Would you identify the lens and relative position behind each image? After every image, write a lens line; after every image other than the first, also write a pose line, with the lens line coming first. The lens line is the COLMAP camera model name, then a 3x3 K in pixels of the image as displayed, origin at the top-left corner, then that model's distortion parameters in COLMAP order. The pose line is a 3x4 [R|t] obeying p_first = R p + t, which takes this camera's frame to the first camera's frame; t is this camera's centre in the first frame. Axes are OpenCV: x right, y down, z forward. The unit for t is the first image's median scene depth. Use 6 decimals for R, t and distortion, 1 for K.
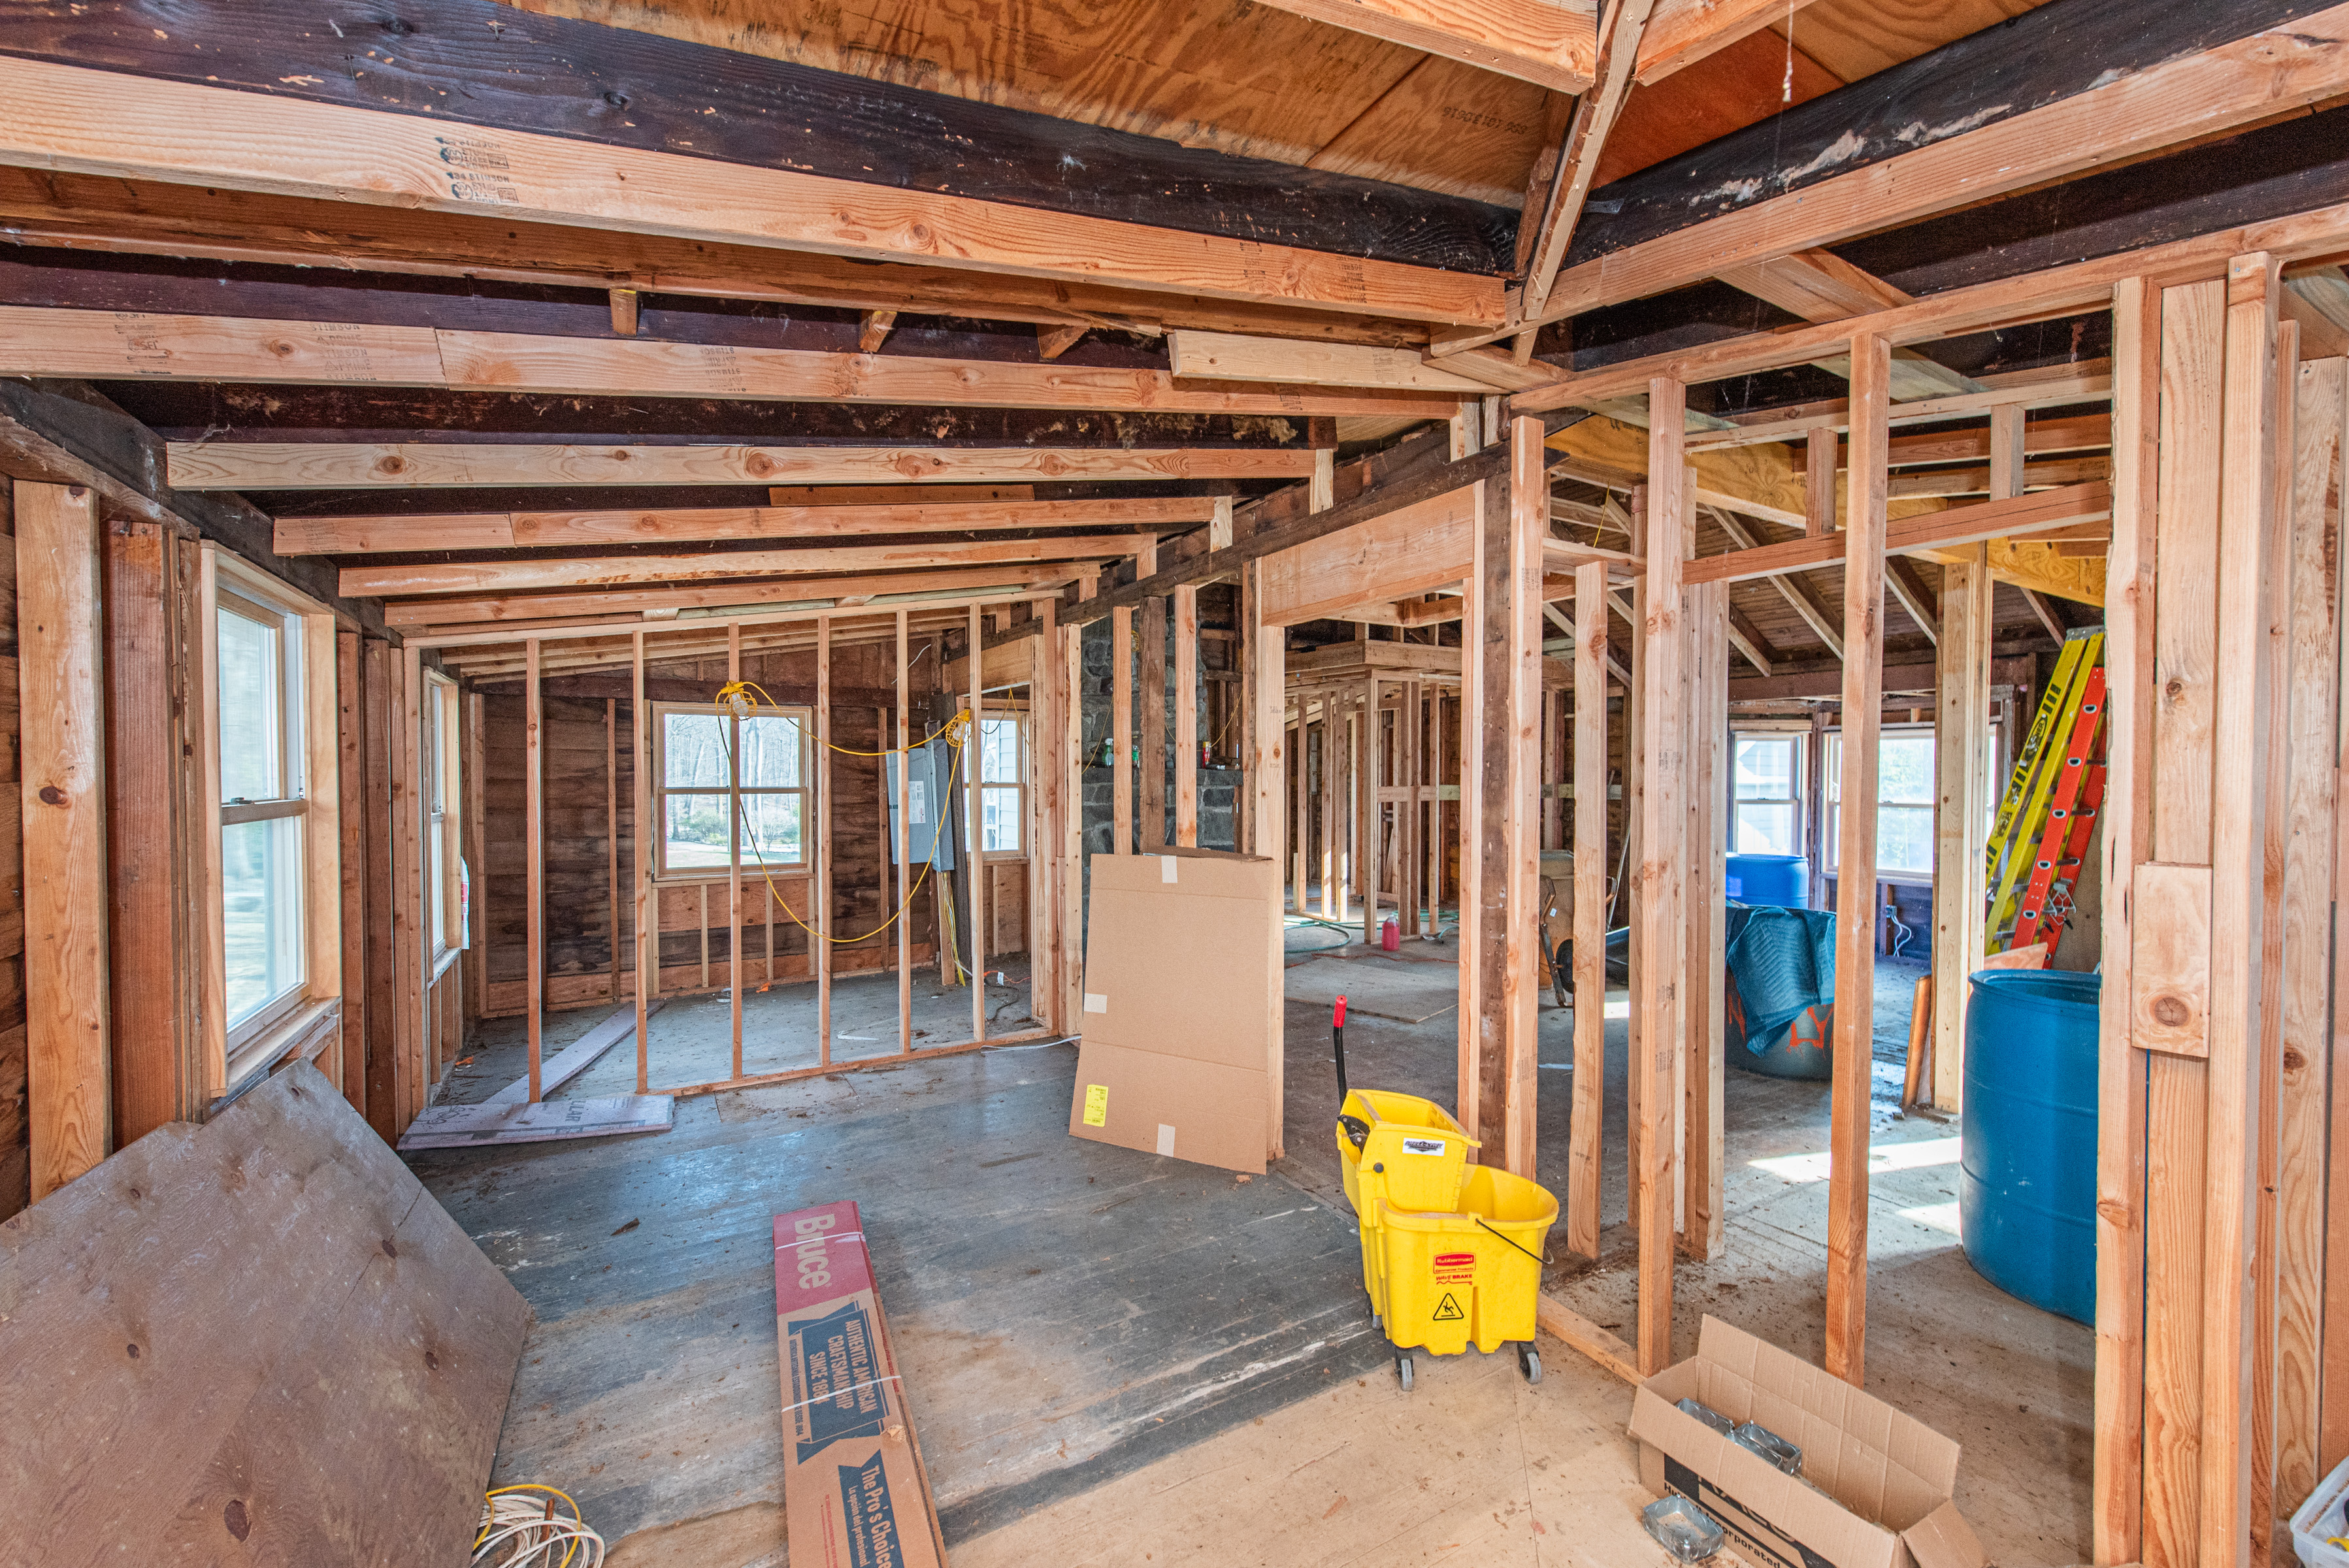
lens RADIAL K [[929.7, 0, 1156.0], [0, 929.7, 788.6], [0, 0, 1]] dist [0.000576, -0.000021]
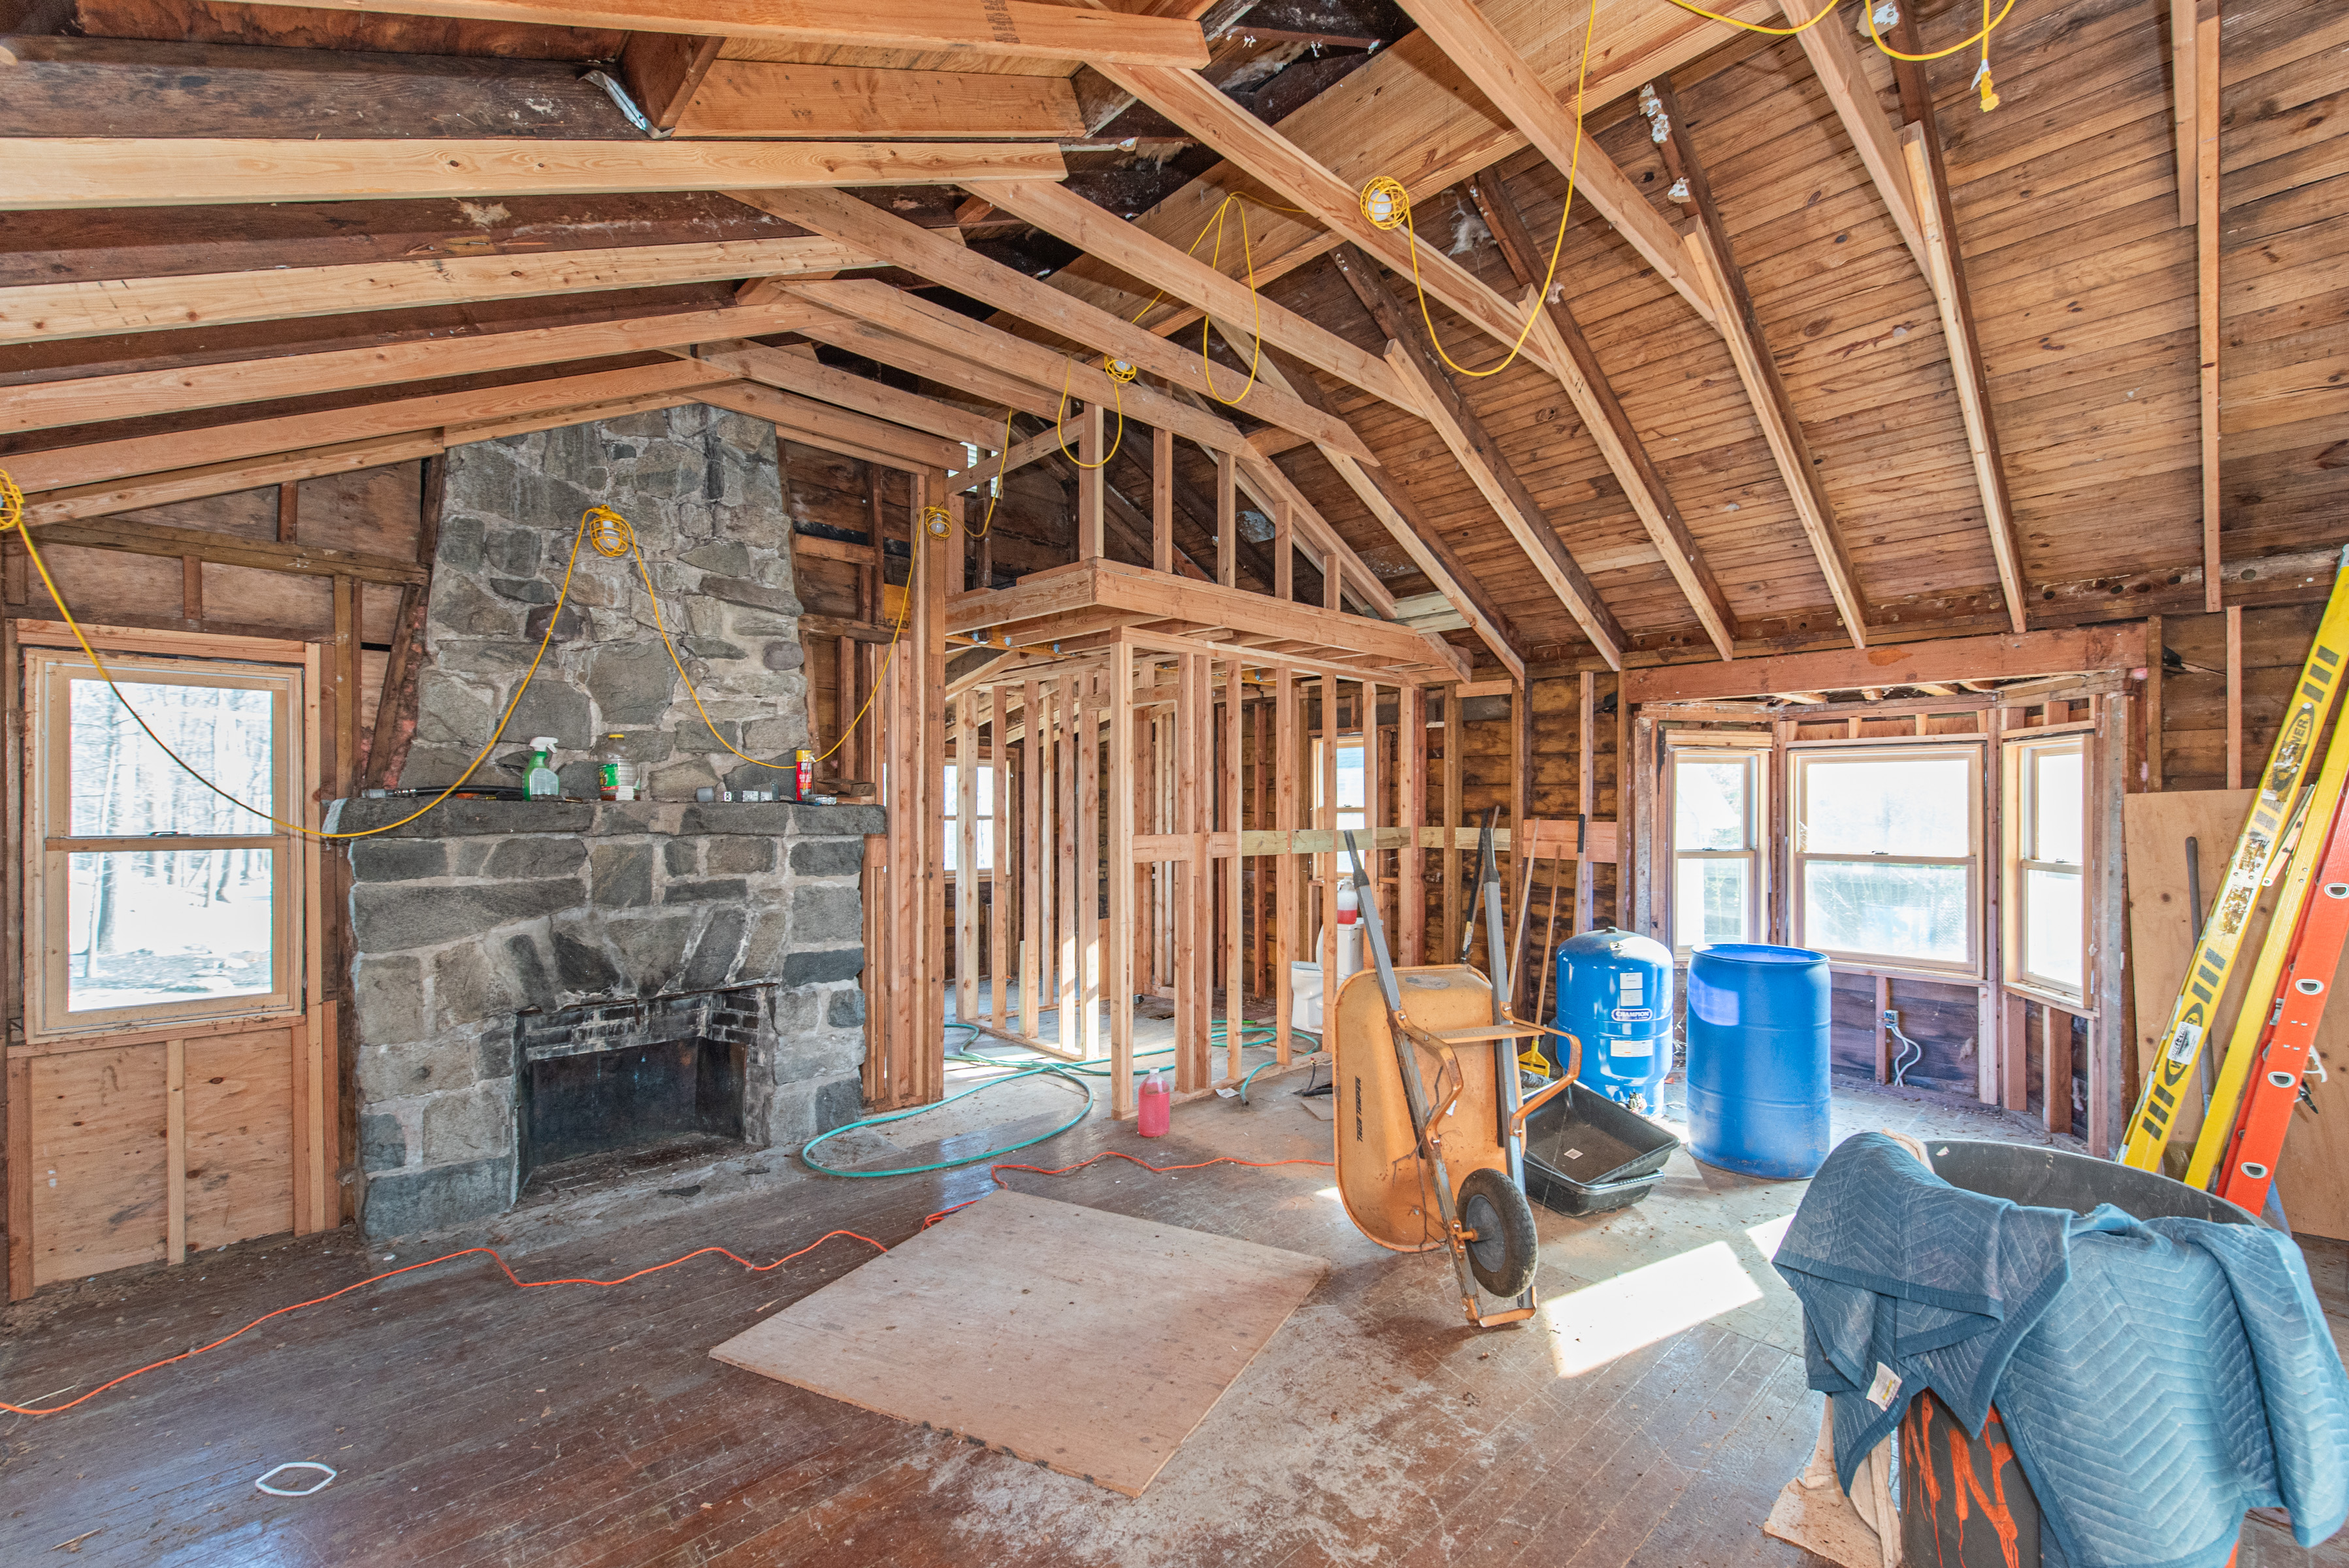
lens RADIAL K [[962.8, 0, 1259.9], [0, 962.8, 803.5], [0, 0, 1]] dist [0.010691, -0.007343]
pose [[0.960777, 0.001953, 0.277314, 0.160805], [0.003915, 0.999780, -0.020605, -0.009391], [-0.277293, 0.020882, 0.960558, 0.448209]]
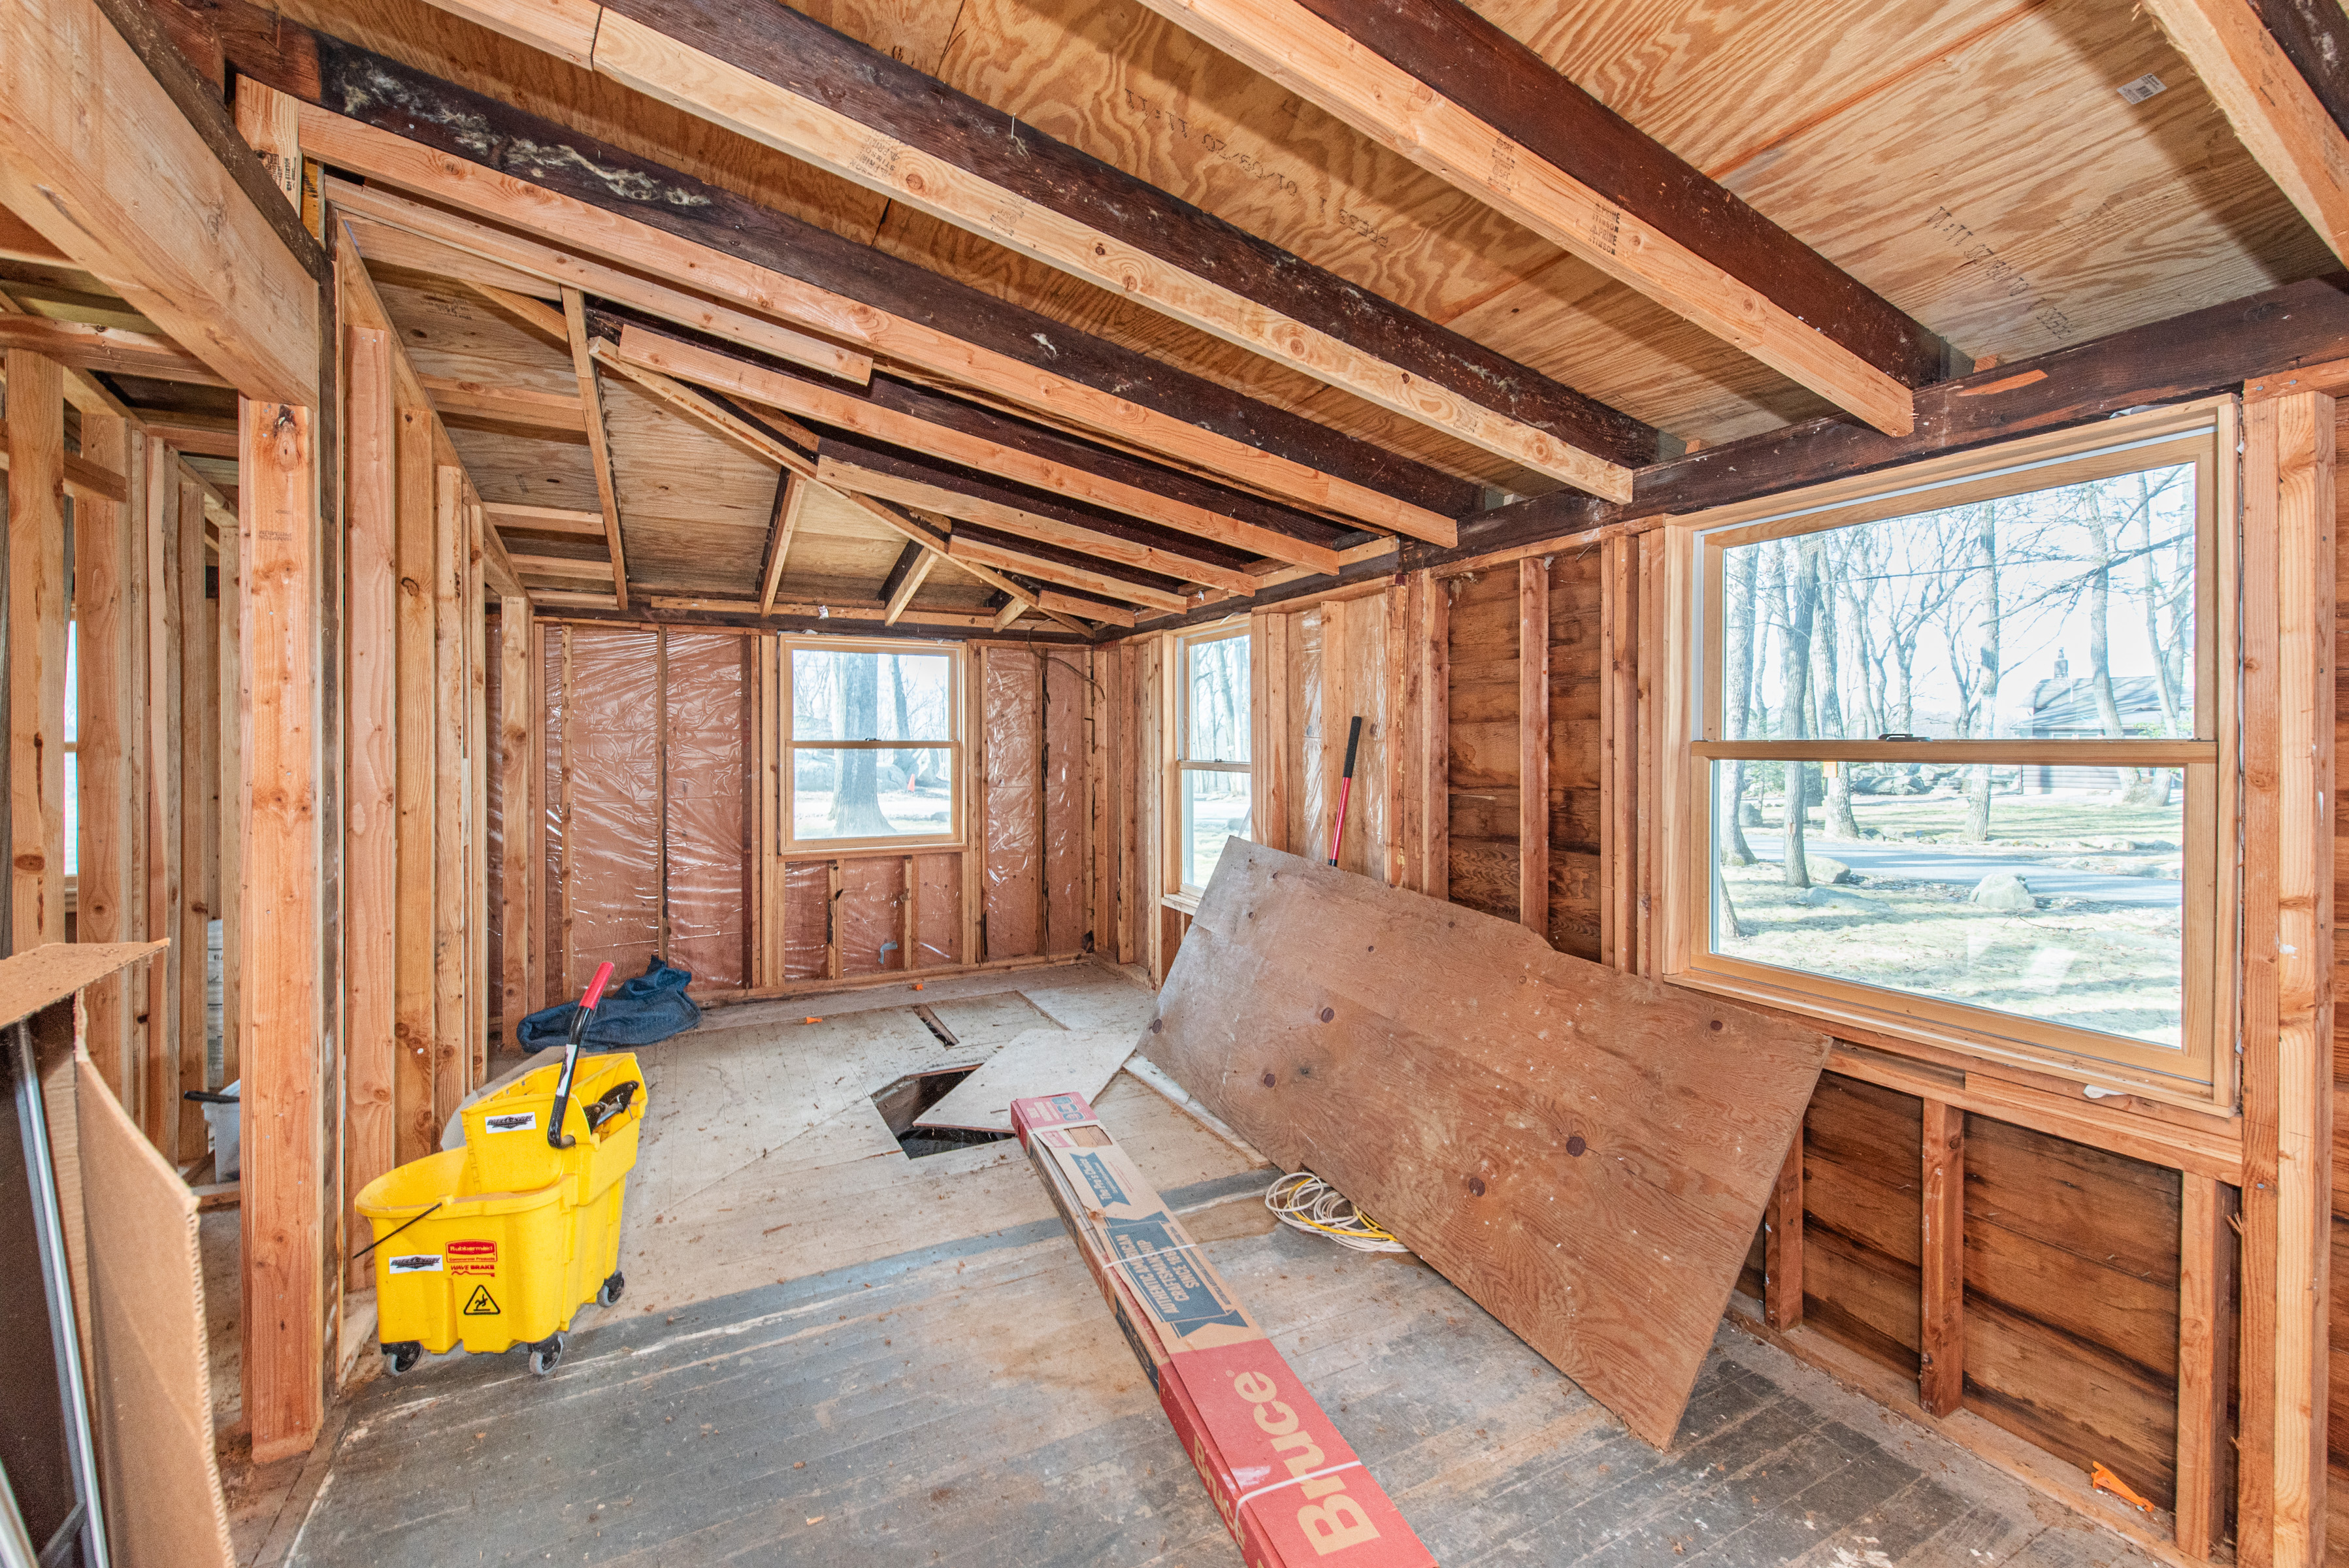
lens RADIAL K [[929.2, 0, 1171.4], [0, 929.2, 745.2], [0, 0, 1]] dist [-0.000051, -0.000052]
pose [[-0.999312, -0.000693, 0.037071, -0.113001], [0.000164, 0.999733, 0.023087, 0.003877], [-0.037077, 0.023077, -0.999046, 0.591085]]
